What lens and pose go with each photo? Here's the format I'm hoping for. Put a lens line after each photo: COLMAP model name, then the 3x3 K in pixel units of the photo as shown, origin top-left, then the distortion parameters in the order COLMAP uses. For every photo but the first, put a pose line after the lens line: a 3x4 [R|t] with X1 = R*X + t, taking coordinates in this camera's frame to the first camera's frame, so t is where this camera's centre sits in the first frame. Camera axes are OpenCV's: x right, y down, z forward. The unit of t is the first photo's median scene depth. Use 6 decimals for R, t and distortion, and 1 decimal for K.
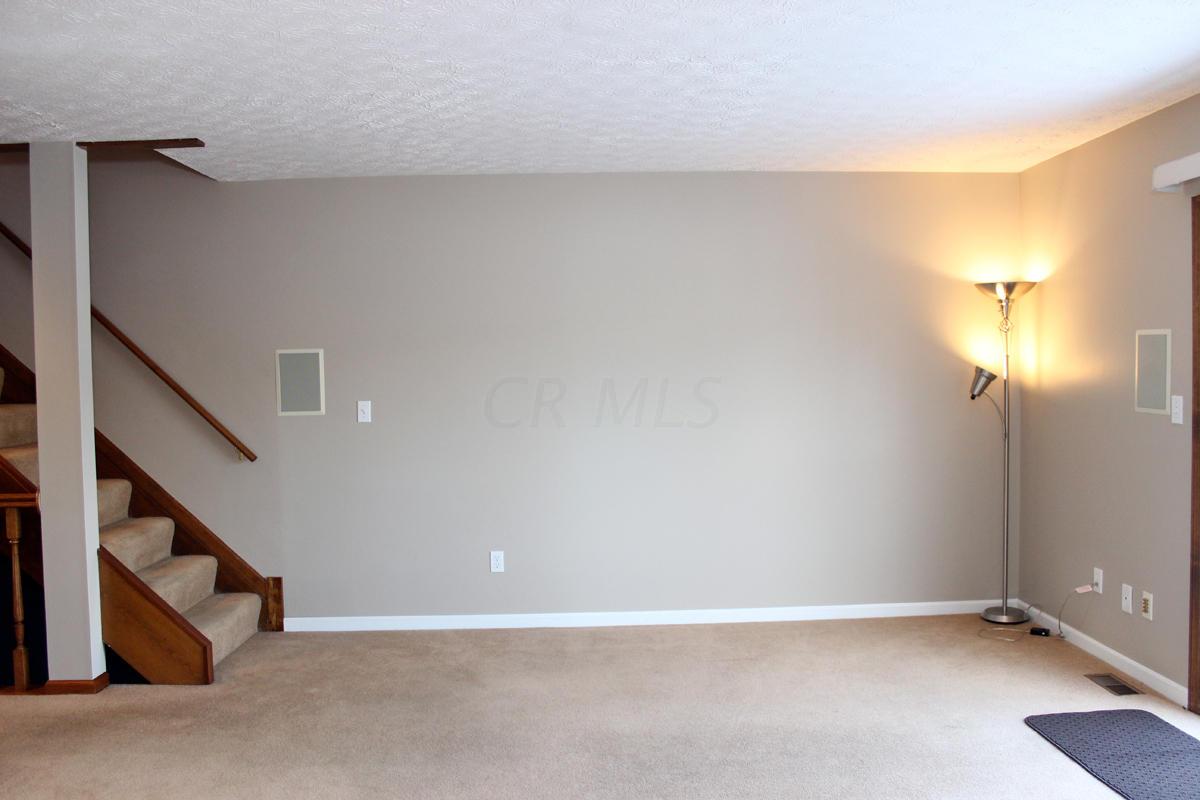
lens RADIAL K [[1007.3, 0, 609.2], [0, 1007.3, 412.5], [0, 0, 1]] dist [-0.159303, 0.155530]
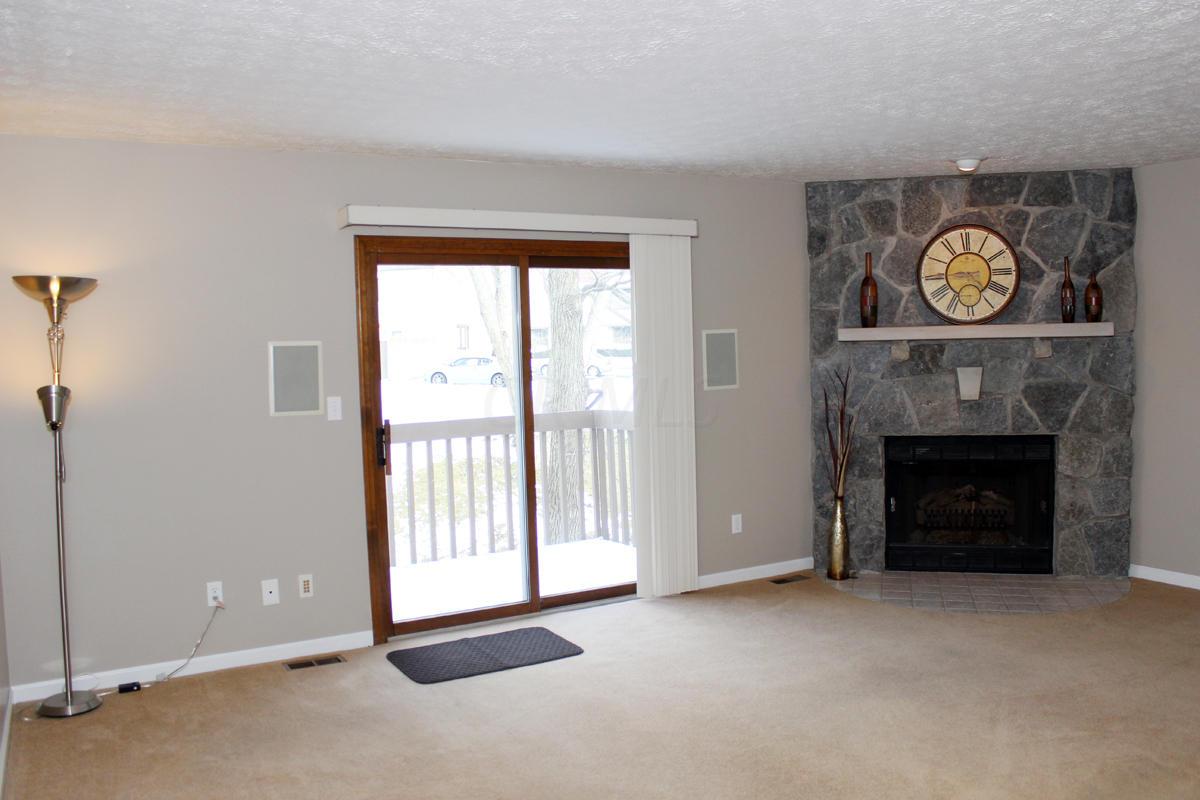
lens RADIAL K [[1007.3, 0, 609.2], [0, 1007.3, 412.5], [0, 0, 1]] dist [-0.159303, 0.155530]
pose [[-0.478238, -0.038827, 0.877371, -0.601848], [0.069031, 0.994269, 0.081627, -0.069497], [-0.875513, 0.099603, -0.472818, 1.192035]]
